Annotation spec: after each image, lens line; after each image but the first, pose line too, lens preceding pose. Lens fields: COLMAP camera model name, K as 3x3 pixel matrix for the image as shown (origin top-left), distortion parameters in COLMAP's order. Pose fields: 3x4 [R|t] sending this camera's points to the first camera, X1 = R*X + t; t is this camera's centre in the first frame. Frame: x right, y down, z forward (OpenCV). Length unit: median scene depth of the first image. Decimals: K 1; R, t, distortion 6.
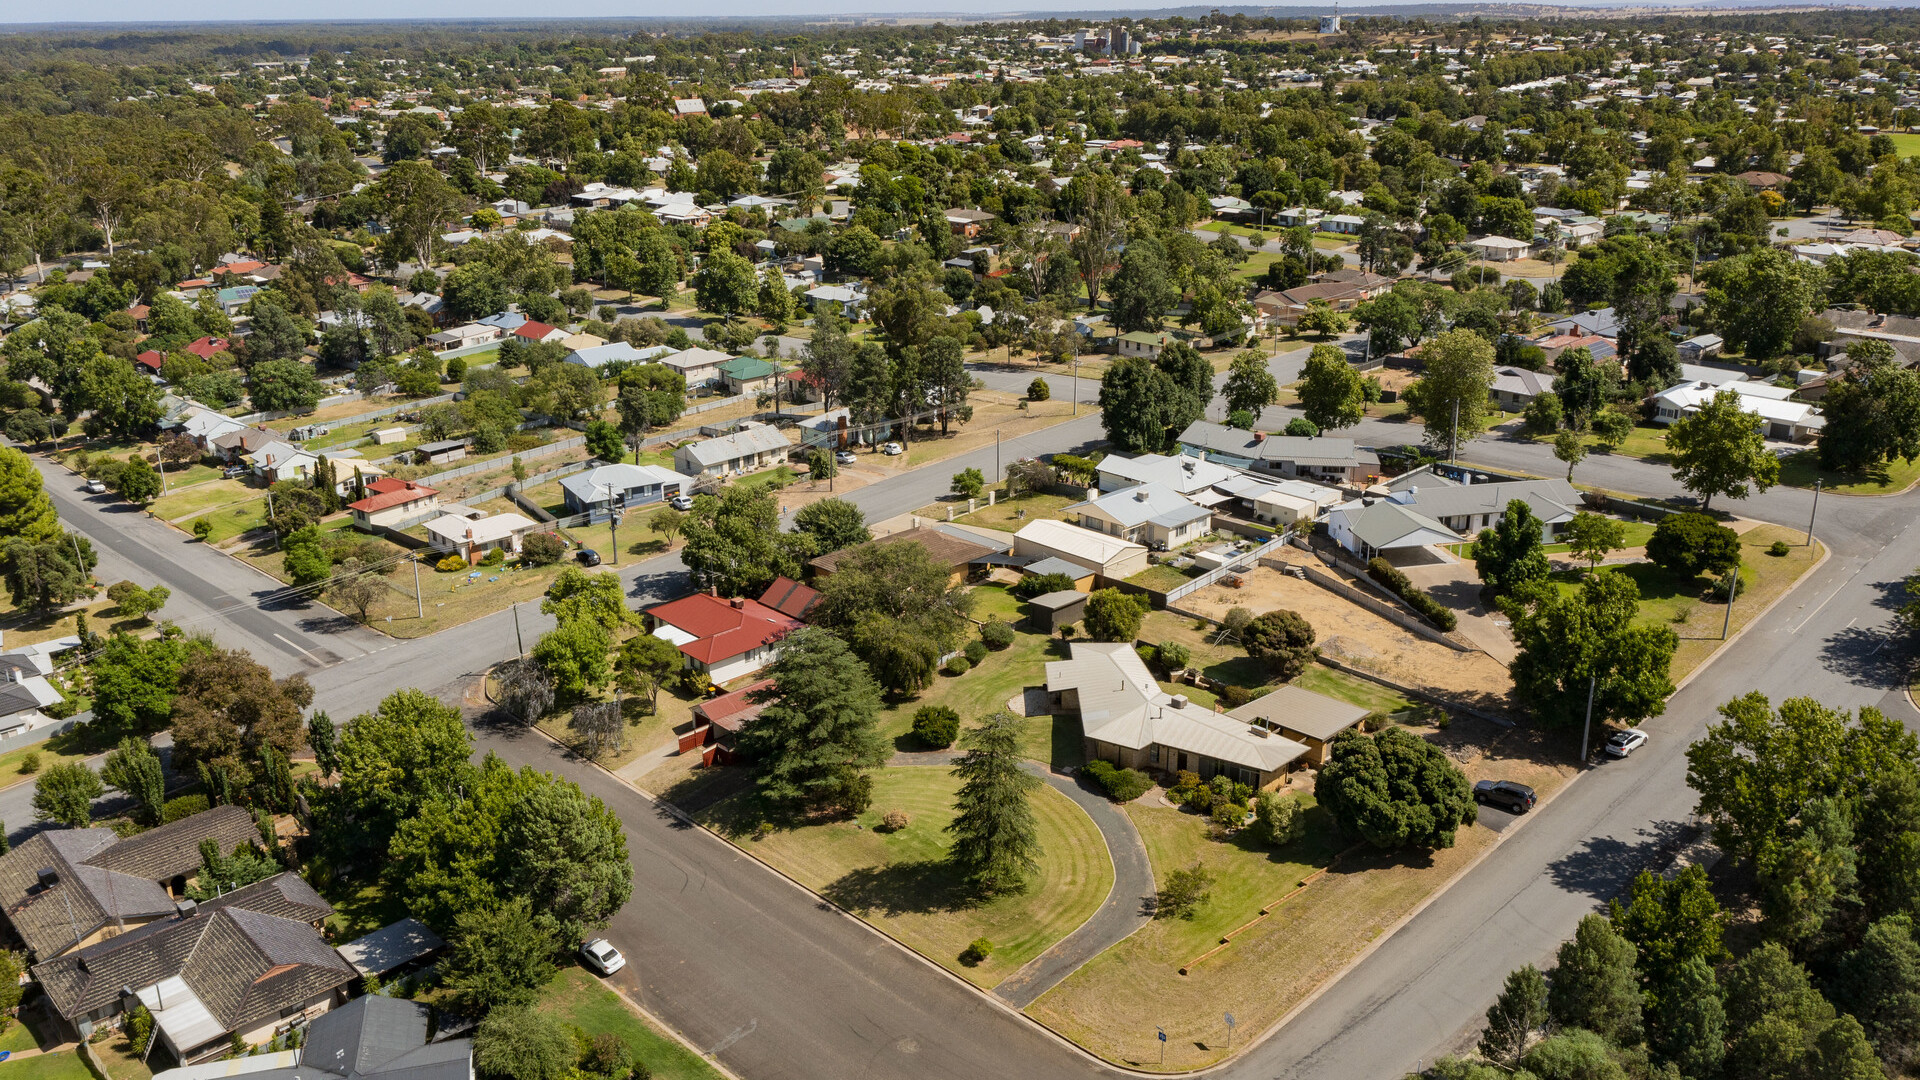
lens RADIAL K [[1531.0, 0, 958.5], [0, 1531.0, 523.8], [0, 0, 1]] dist [-0.003035, 0.002435]
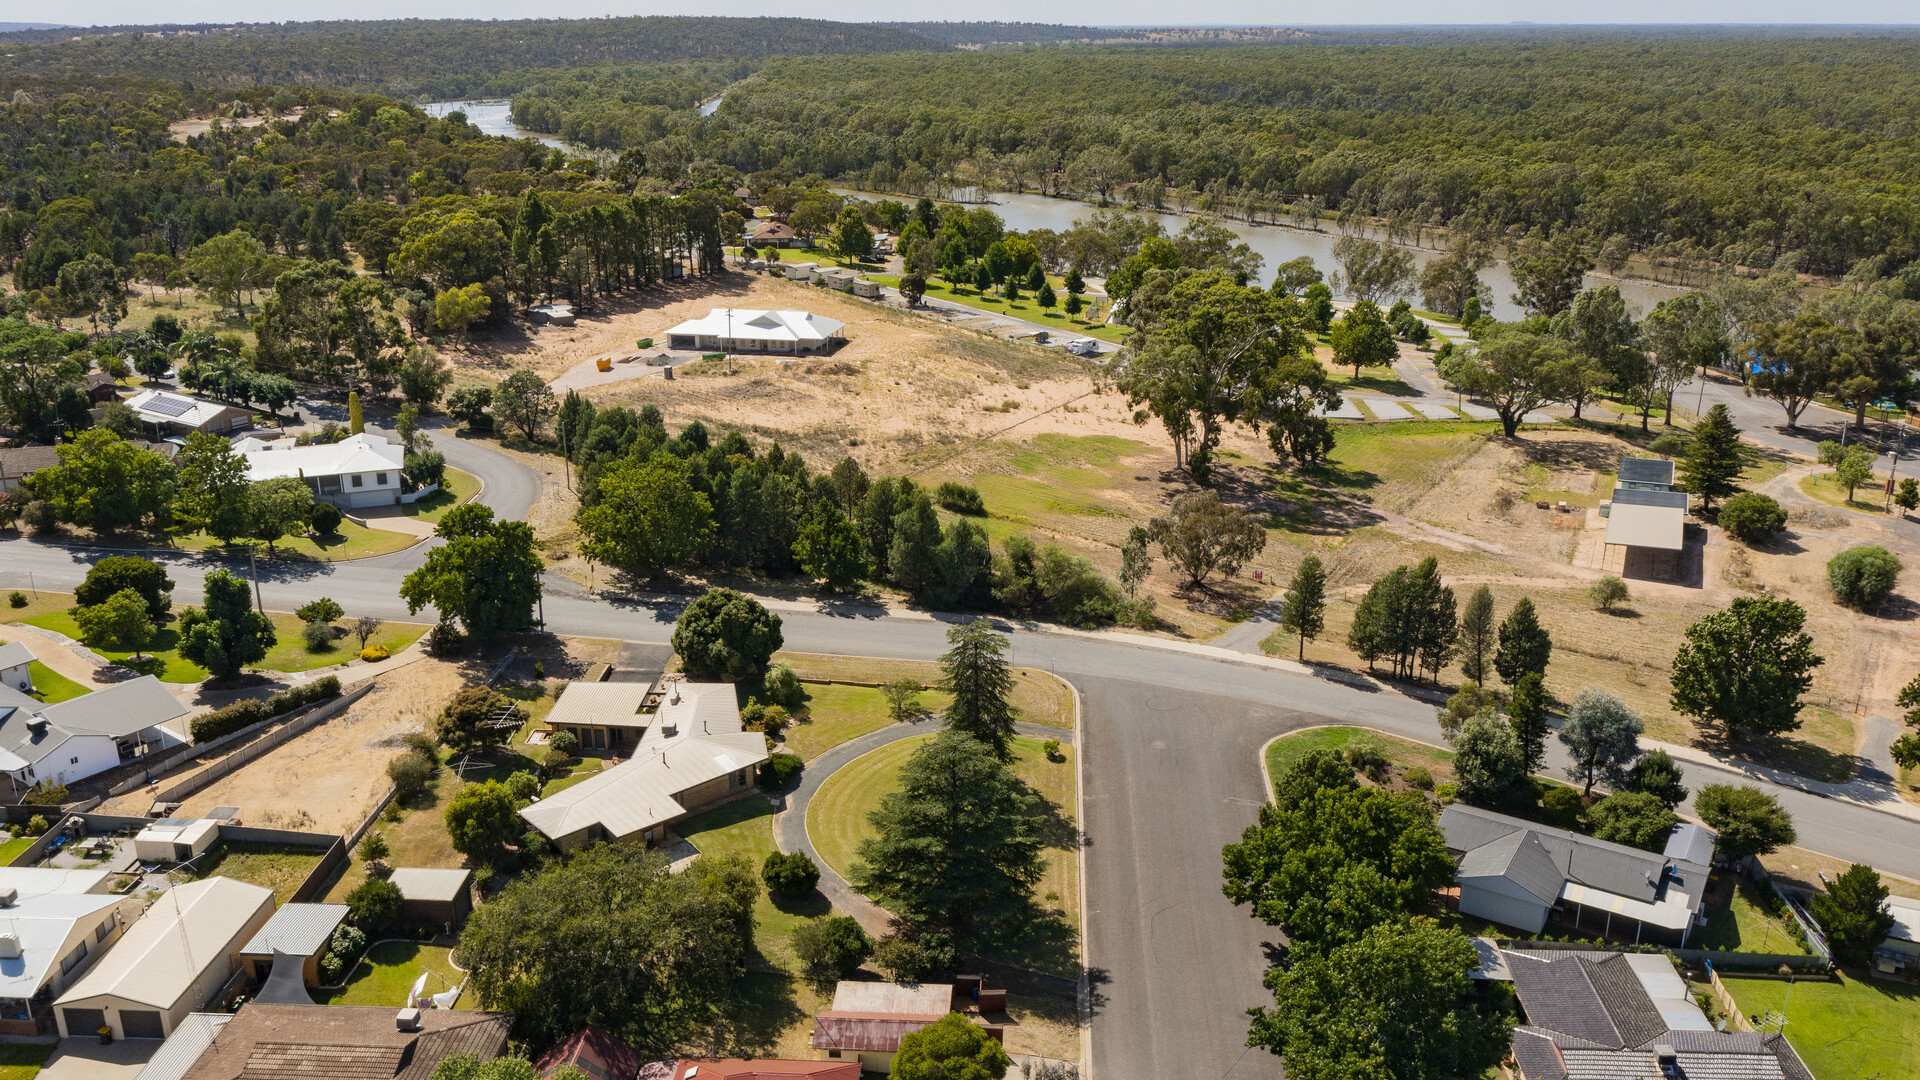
lens RADIAL K [[1531.0, 0, 958.5], [0, 1531.0, 523.8], [0, 0, 1]] dist [-0.003035, 0.002435]
pose [[-0.675842, -0.220948, 0.703150, -0.568351], [0.246696, 0.831172, 0.498290, -0.385646], [-0.694535, 0.510230, -0.507234, 1.147643]]
